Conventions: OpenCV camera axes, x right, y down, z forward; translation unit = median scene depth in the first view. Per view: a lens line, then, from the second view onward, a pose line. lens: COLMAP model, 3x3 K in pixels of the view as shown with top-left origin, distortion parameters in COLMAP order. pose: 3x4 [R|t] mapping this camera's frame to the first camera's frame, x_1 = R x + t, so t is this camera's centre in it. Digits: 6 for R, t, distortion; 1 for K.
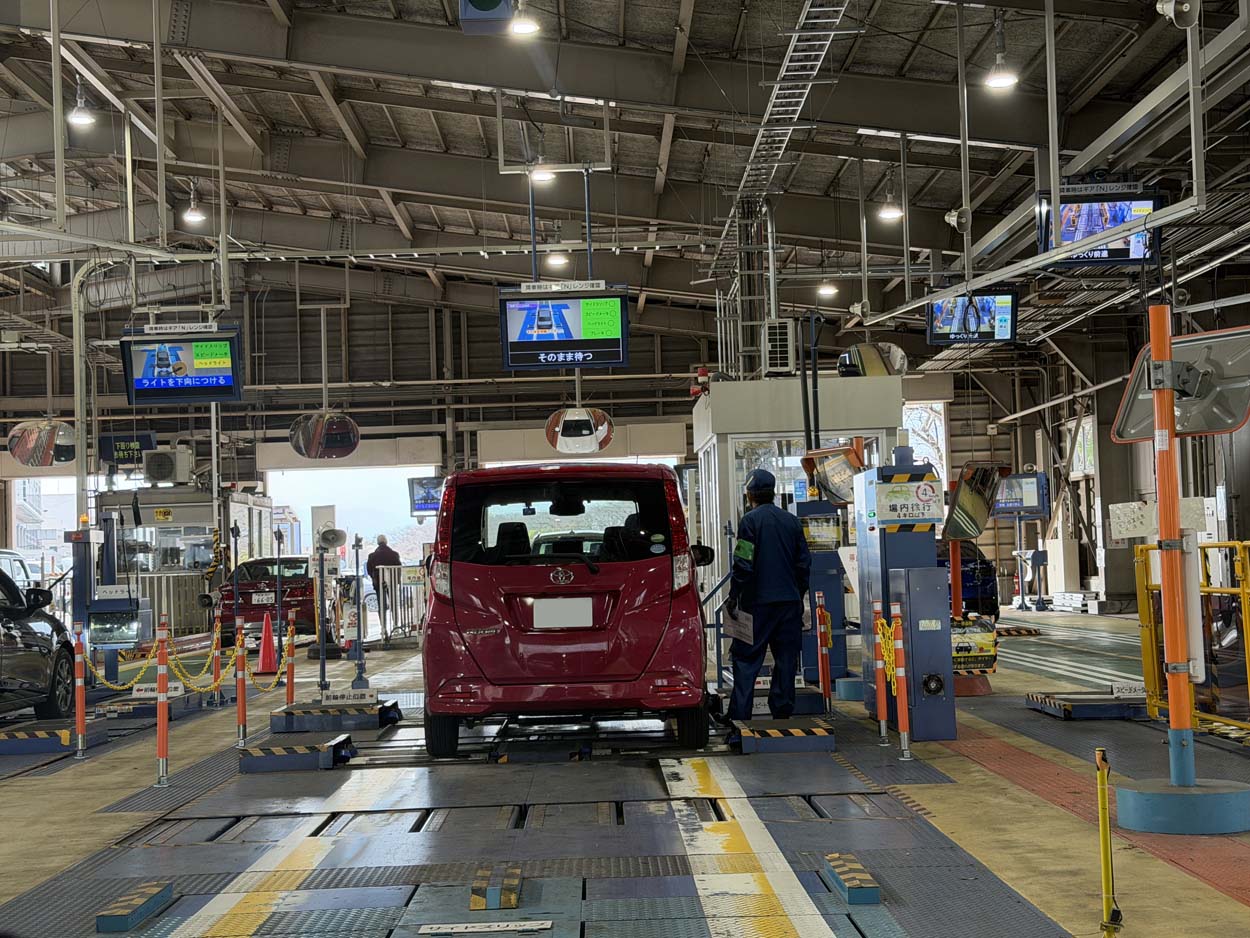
lens RADIAL K [[1856.6, 0, 627.3], [0, 1856.6, 473.4], [0, 0, 1]] dist [0.128263, 0.000000]
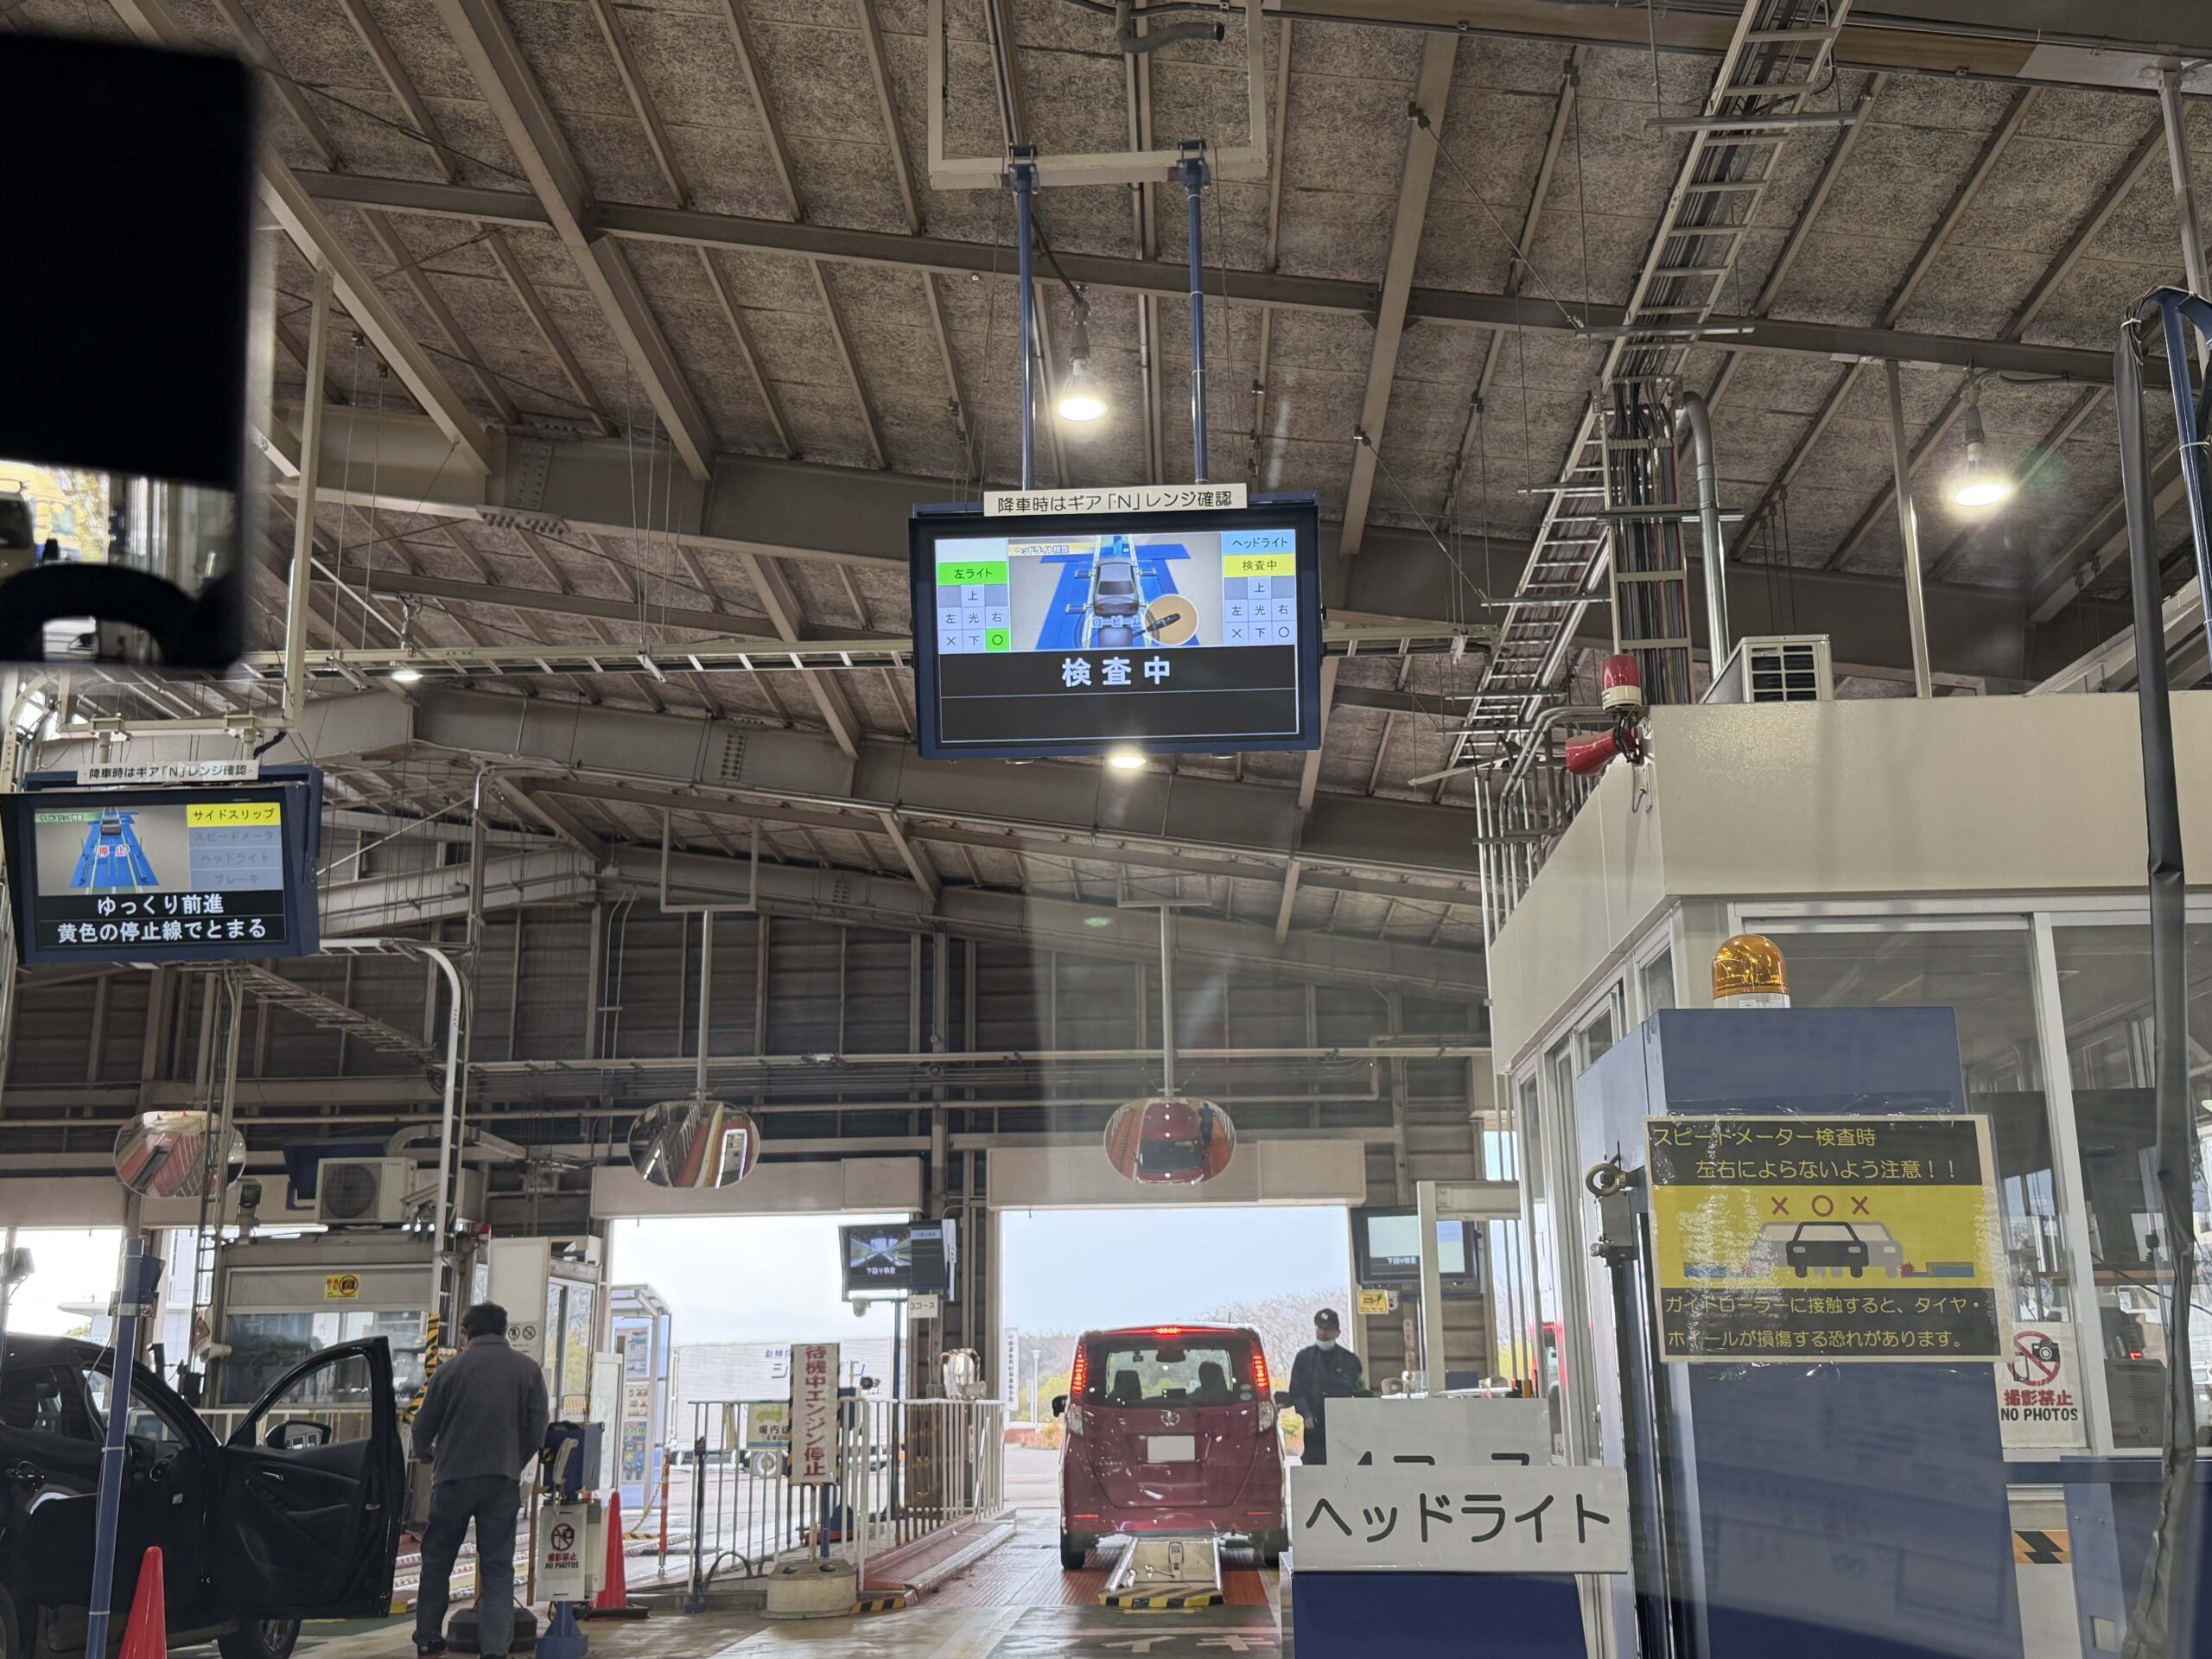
lens RADIAL K [[2248.7, 0, 1106.4], [0, 2248.7, 826.2], [0, 0, 1]] dist [0.097207, 0.000000]
pose [[0.998259, 0.007581, -0.058499, -0.007425], [-0.019106, 0.979803, -0.199051, 0.017721], [0.055808, 0.199822, 0.978241, 0.364202]]
